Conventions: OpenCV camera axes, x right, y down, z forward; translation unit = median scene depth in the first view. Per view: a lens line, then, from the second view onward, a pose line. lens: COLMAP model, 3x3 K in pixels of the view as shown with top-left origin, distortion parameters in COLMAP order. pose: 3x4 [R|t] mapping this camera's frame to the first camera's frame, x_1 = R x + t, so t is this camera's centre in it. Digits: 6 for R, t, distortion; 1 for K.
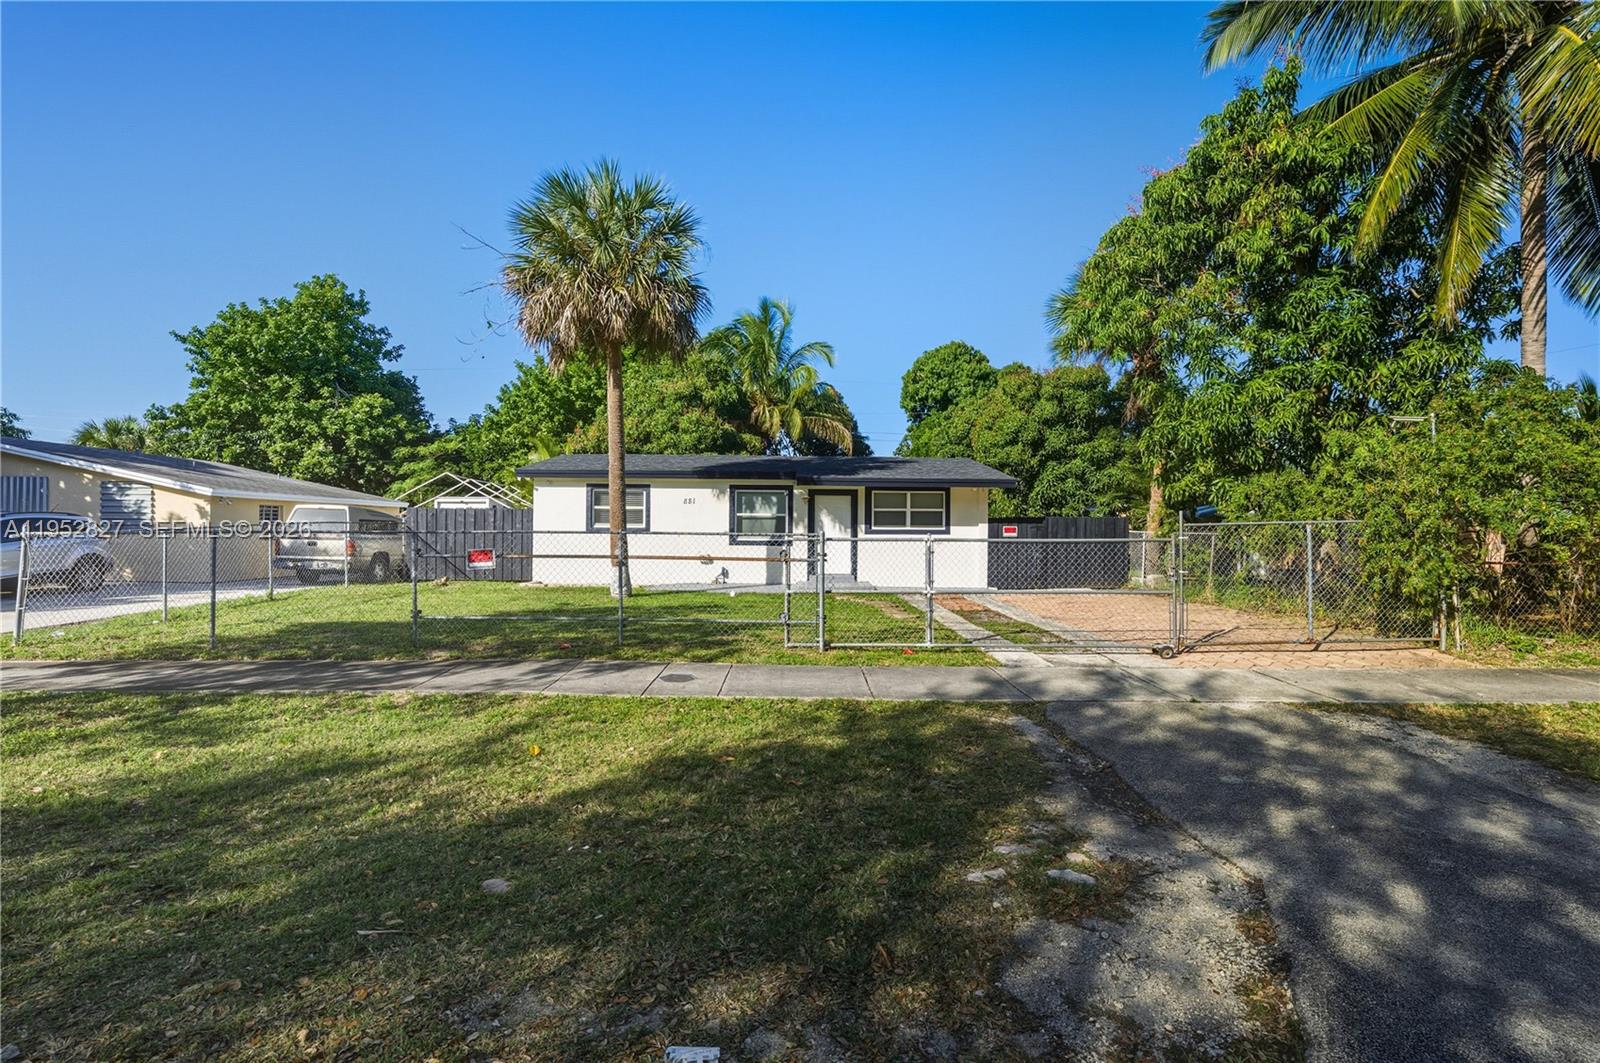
lens RADIAL K [[732.4, 0, 795.8], [0, 732.4, 523.2], [0, 0, 1]] dist [-0.000376, 0.000338]
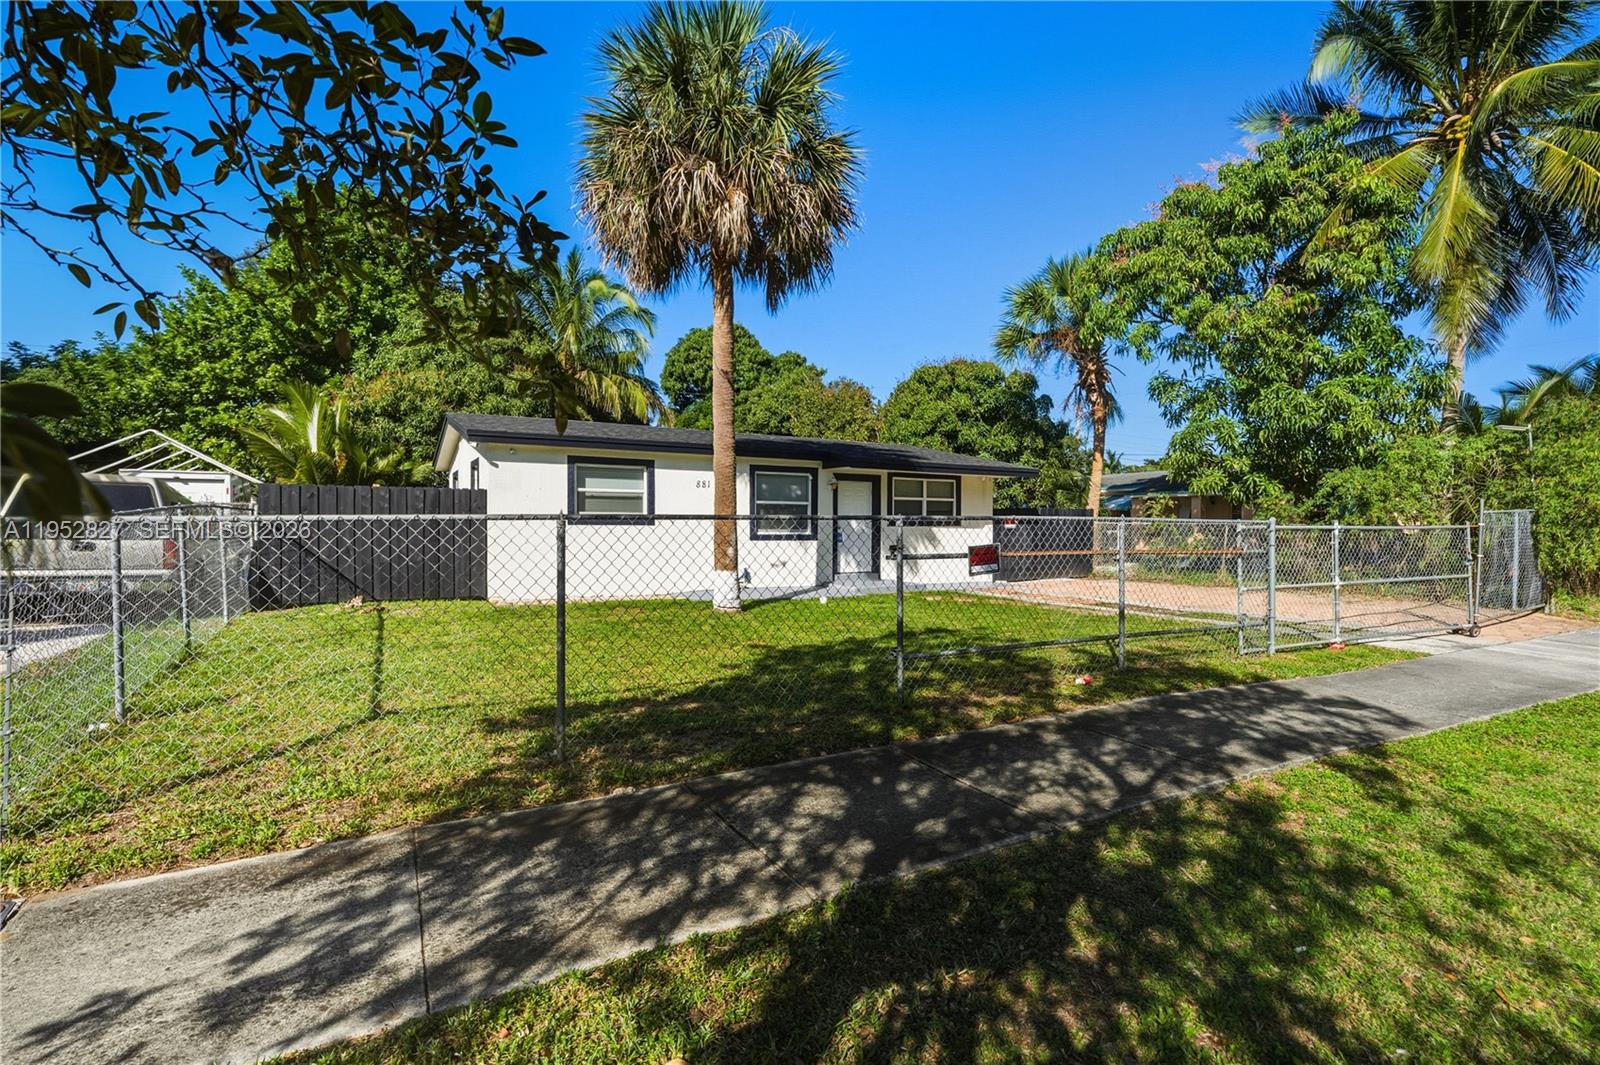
lens RADIAL K [[763.1, 0, 800.0], [0, 763.1, 532.5], [0, 0, 1]] dist [0.000328, 0.001217]
pose [[0.874281, -0.007339, 0.485365, -0.361304], [-0.002242, 0.999814, 0.019157, 0.004185], [-0.485415, -0.017837, 0.874102, 0.196854]]
